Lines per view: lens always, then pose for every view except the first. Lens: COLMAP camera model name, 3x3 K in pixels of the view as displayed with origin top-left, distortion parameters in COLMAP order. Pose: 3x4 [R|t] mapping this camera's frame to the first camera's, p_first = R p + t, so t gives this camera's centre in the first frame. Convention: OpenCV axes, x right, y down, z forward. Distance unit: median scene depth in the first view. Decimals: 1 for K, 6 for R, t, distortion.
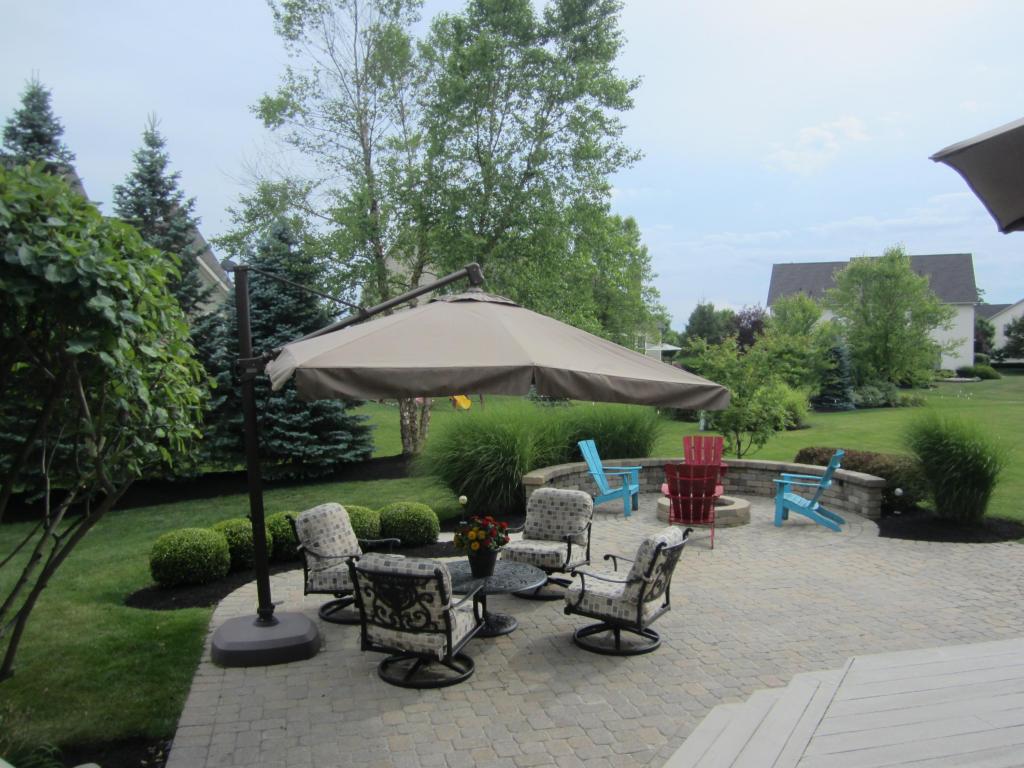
lens RADIAL K [[836.7, 0, 512.0], [0, 836.7, 384.0], [0, 0, 1]] dist [-0.036986, 0.003678]
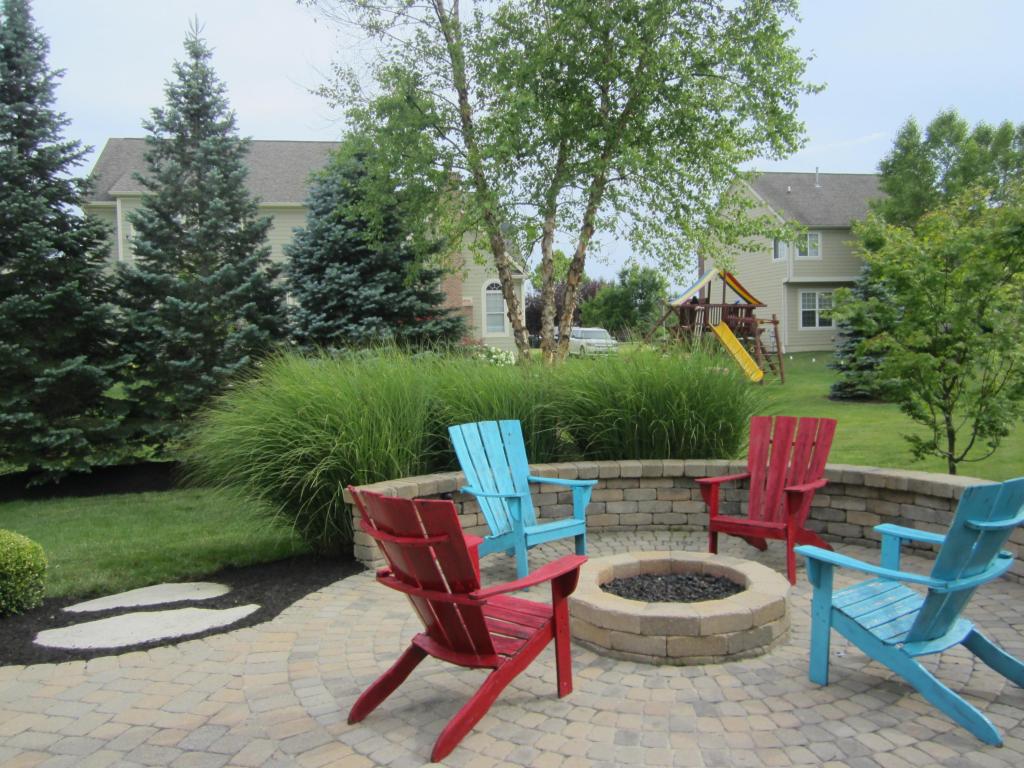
lens RADIAL K [[848.9, 0, 499.8], [0, 848.9, 373.9], [0, 0, 1]] dist [-0.033827, 0.029990]
pose [[0.878431, -0.011187, -0.477739, 0.256008], [0.022089, 0.999608, 0.017208, 0.022580], [0.477359, -0.025669, 0.878333, 0.435414]]
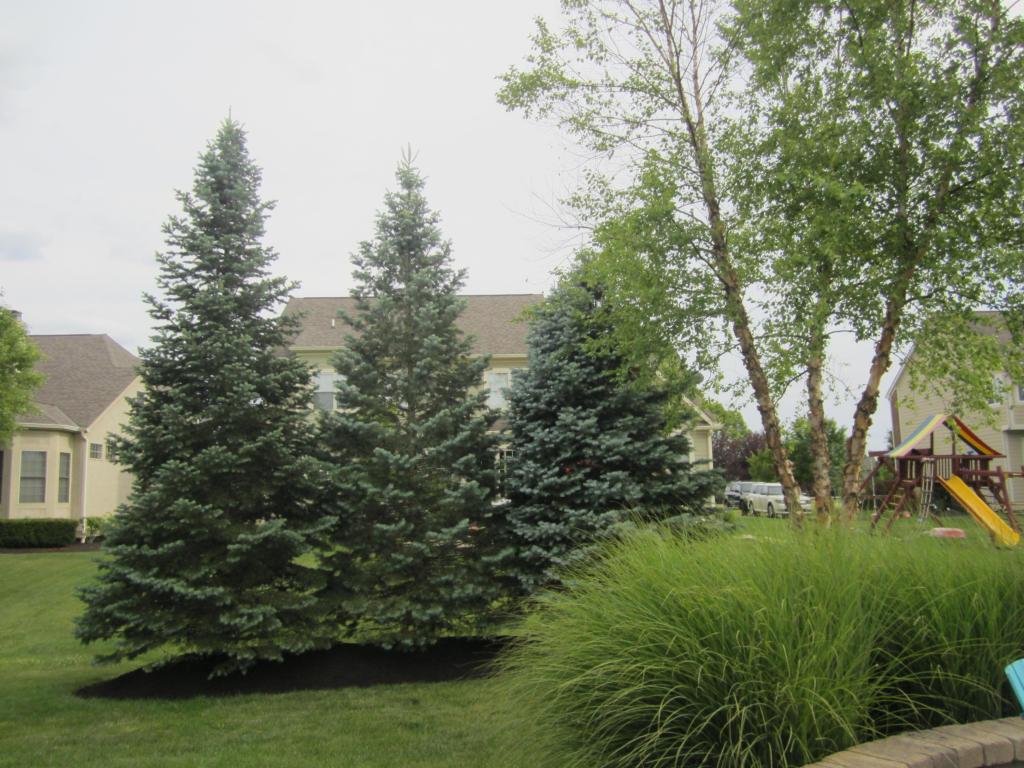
lens RADIAL K [[836.7, 0, 512.0], [0, 836.7, 384.0], [0, 0, 1]] dist [-0.036986, 0.003678]
pose [[0.800268, -0.109435, -0.589571, 0.079428], [0.018754, 0.987292, -0.157803, 0.013218], [0.599349, 0.115228, 0.792151, 0.519740]]
